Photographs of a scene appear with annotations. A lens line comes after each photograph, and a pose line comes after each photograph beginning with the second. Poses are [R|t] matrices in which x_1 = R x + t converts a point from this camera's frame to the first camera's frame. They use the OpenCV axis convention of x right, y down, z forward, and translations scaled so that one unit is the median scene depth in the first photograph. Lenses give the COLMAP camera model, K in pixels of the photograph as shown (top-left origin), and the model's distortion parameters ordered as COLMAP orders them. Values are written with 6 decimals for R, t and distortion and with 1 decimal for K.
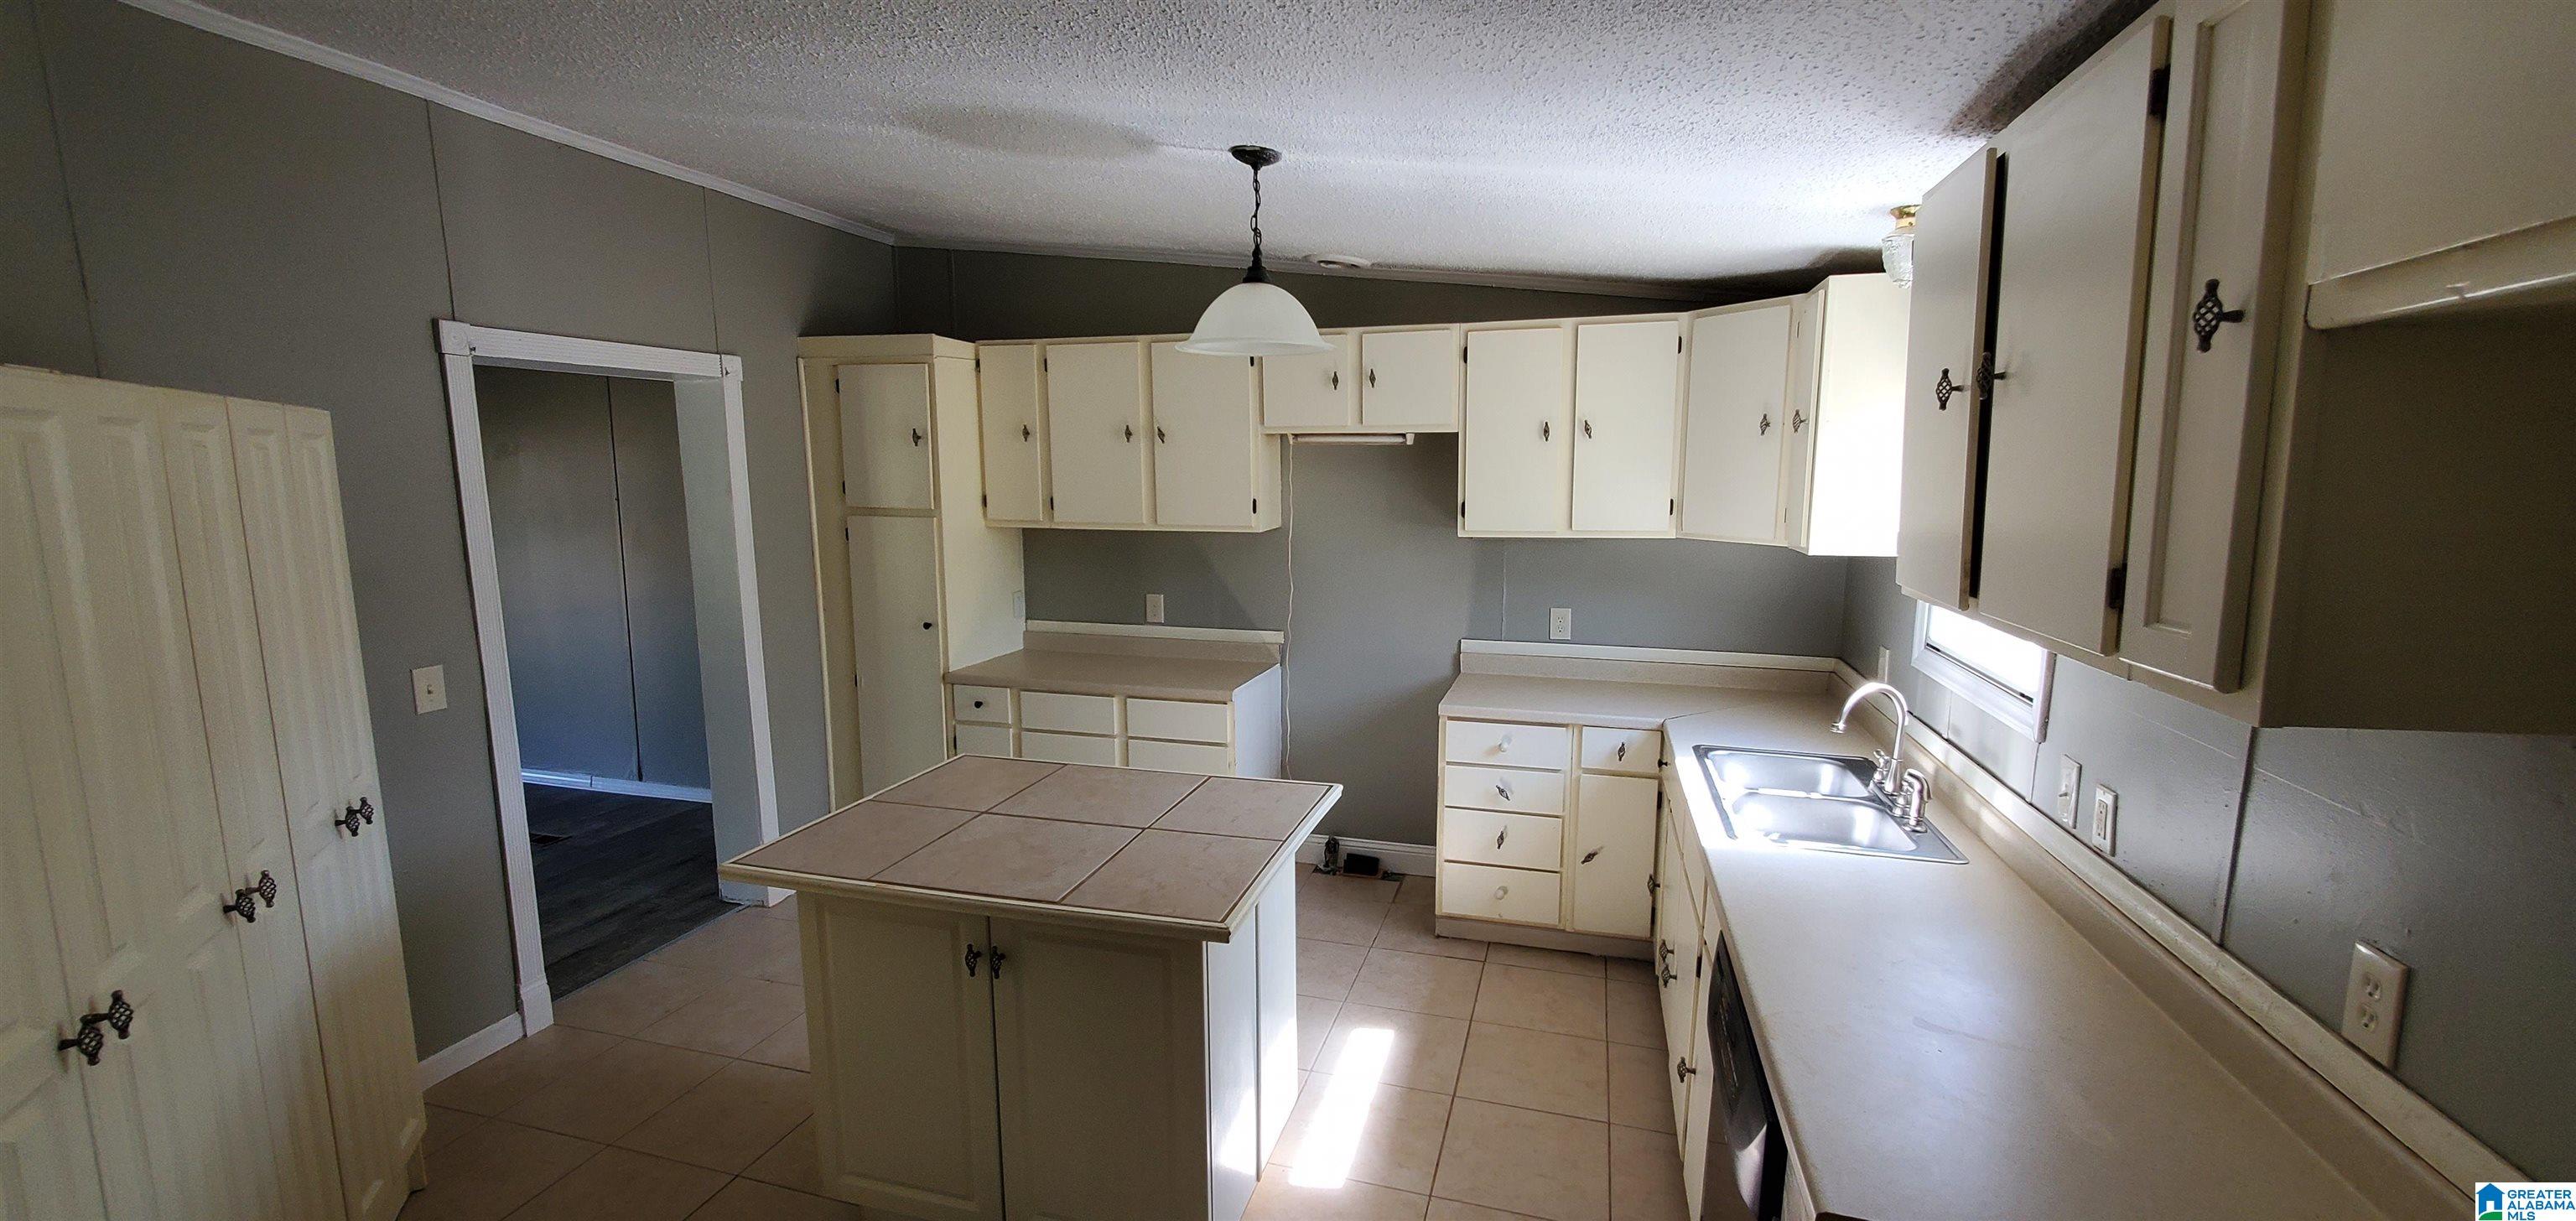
lens RADIAL K [[1064.9, 0, 1288.0], [0, 1064.9, 610.5], [0, 0, 1]] dist [-0.000303, -0.000028]
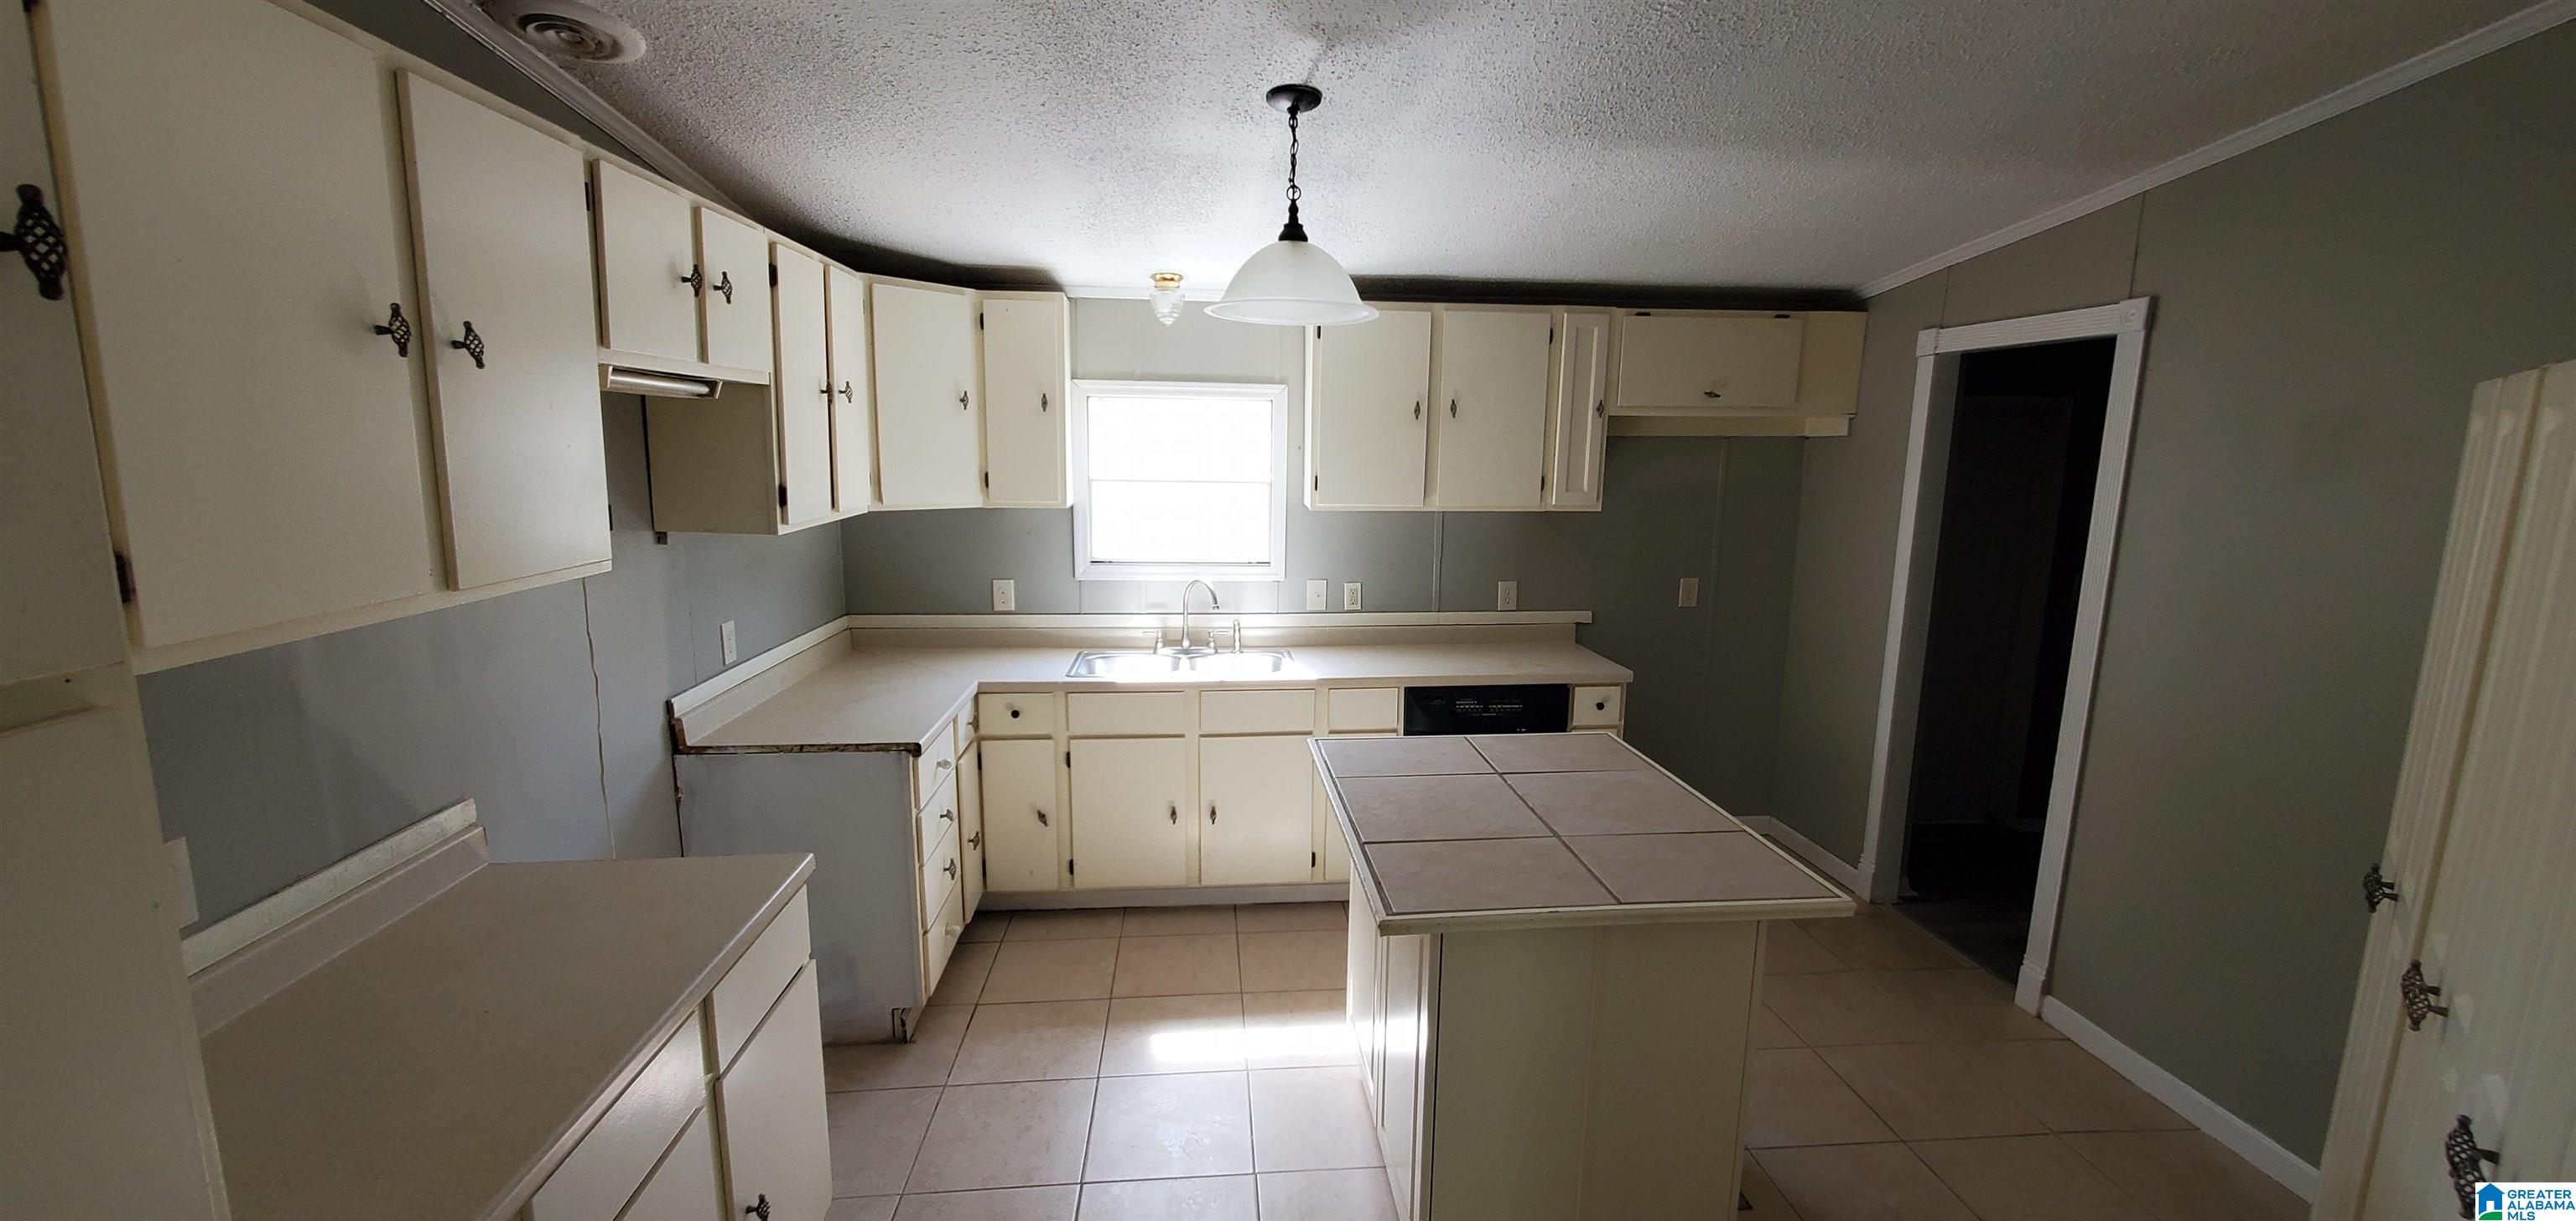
lens RADIAL K [[1028.0, 0, 1304.5], [0, 1028.0, 622.1], [0, 0, 1]] dist [0.000260, 0.000008]
pose [[-0.370818, -0.163514, 0.914198, -0.609793], [0.117142, 0.968281, 0.220703, -0.123779], [-0.921288, 0.188931, -0.339902, 0.932826]]
